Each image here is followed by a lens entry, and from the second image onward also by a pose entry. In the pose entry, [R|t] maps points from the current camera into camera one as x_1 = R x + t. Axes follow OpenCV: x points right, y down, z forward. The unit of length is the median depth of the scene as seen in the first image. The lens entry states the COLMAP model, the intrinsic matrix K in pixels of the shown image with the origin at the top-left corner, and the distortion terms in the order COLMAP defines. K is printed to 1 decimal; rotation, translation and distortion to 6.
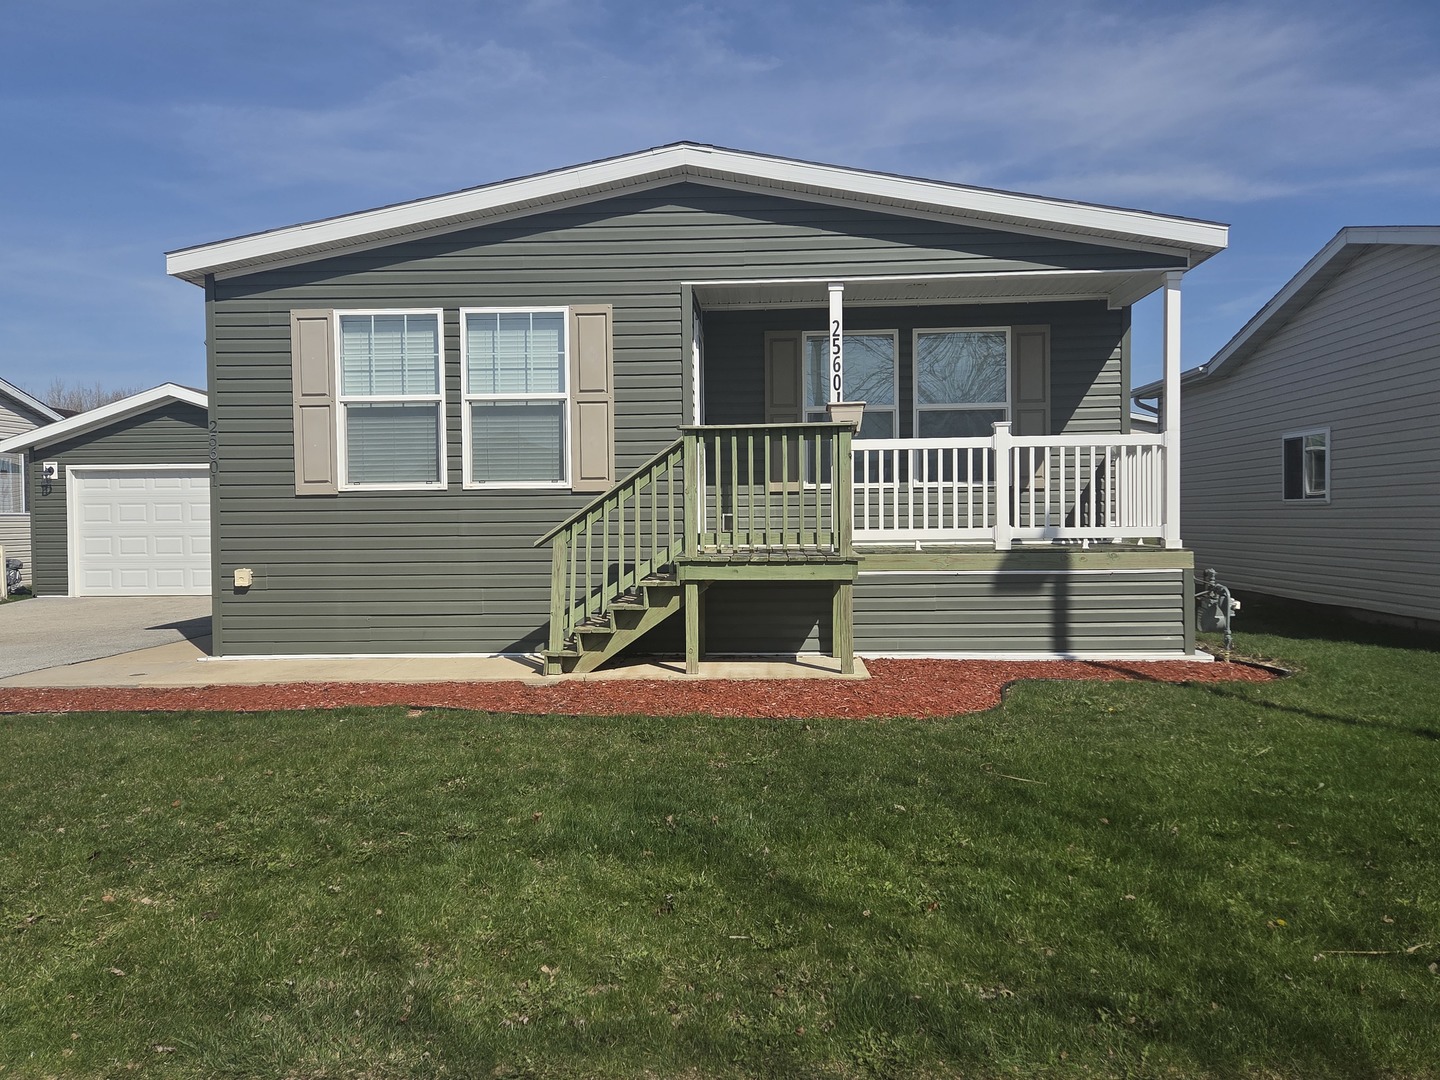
lens RADIAL K [[1147.5, 0, 729.6], [0, 1147.5, 534.8], [0, 0, 1]] dist [0.053959, -0.041697]
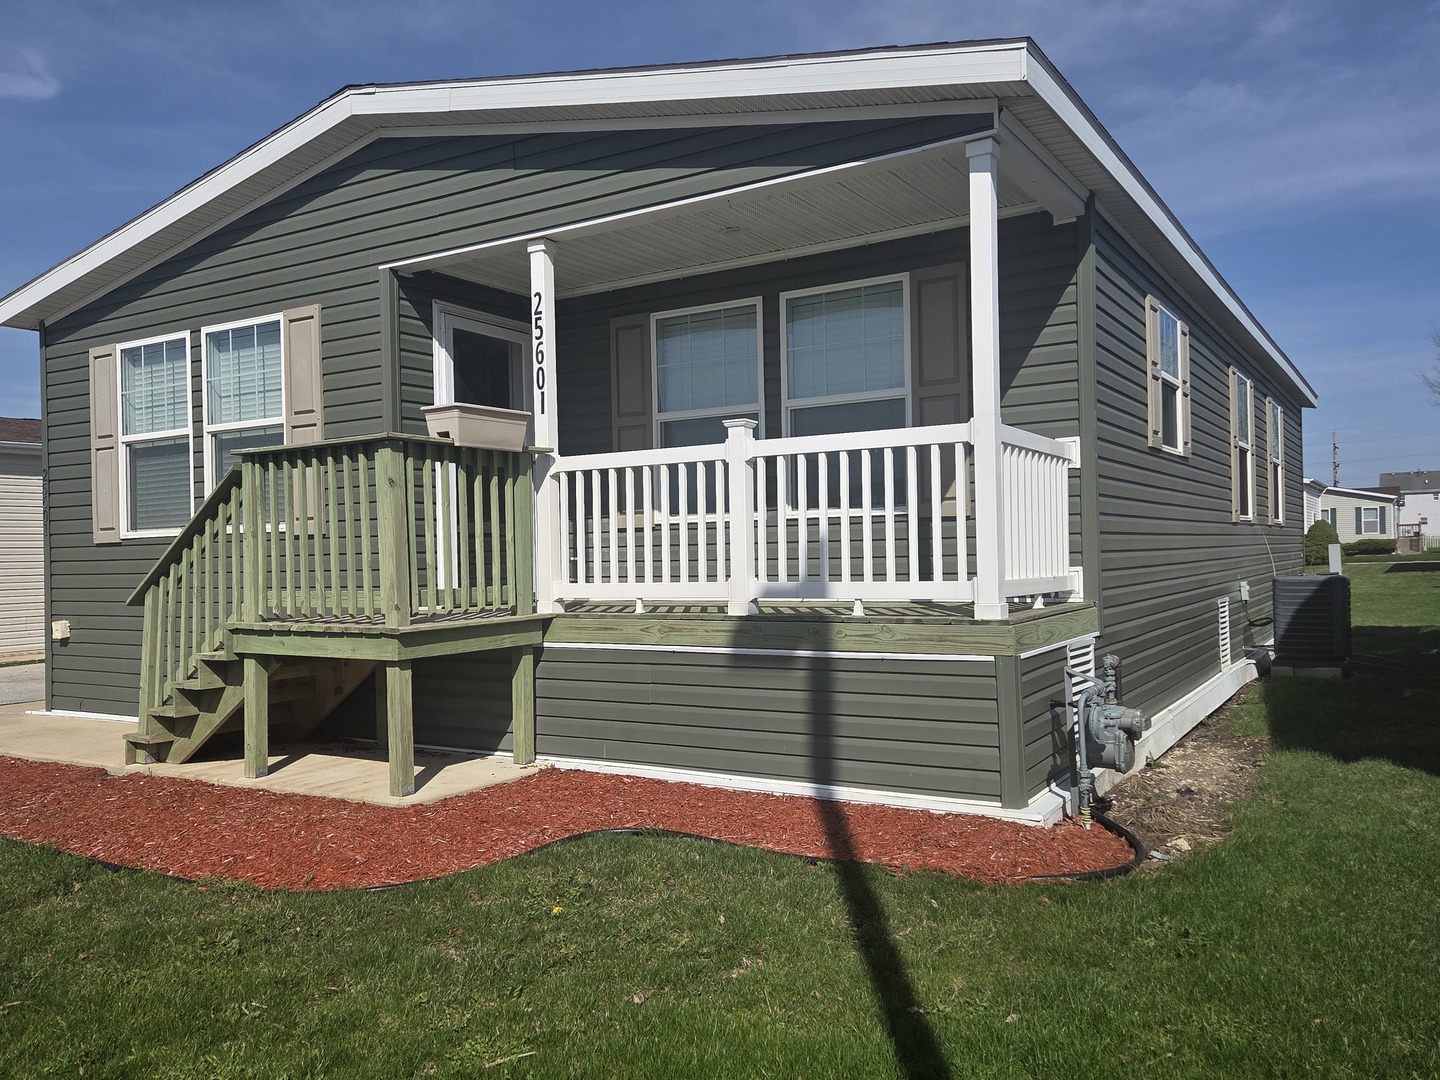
lens RADIAL K [[1147.5, 0, 712.3], [0, 1147.5, 545.5], [0, 0, 1]] dist [0.053959, -0.041697]
pose [[0.872640, -0.011270, -0.488235, 0.535625], [0.003881, 0.999862, -0.016143, -0.015984], [0.488349, 0.012192, 0.872563, 0.424786]]
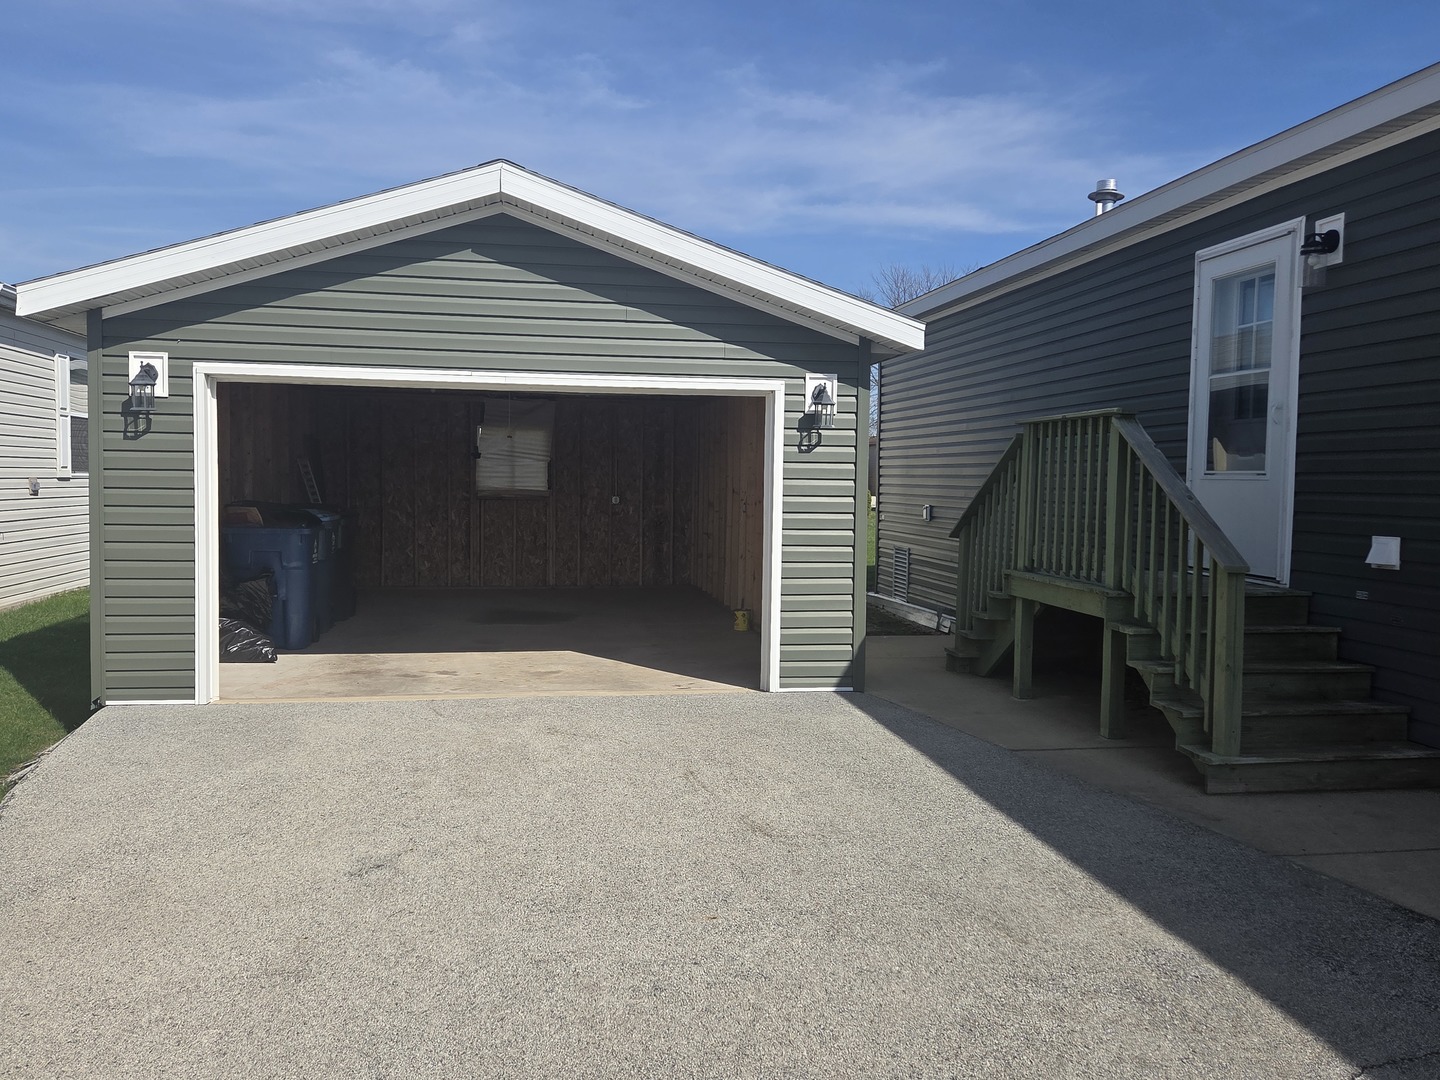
lens RADIAL K [[1147.5, 0, 729.8], [0, 1147.5, 539.9], [0, 0, 1]] dist [0.053959, -0.041697]
pose [[0.973257, 0.011029, 0.229455, -0.914438], [-0.019000, 0.999289, 0.032560, -0.032111], [-0.228933, -0.036049, 0.972774, 1.103857]]
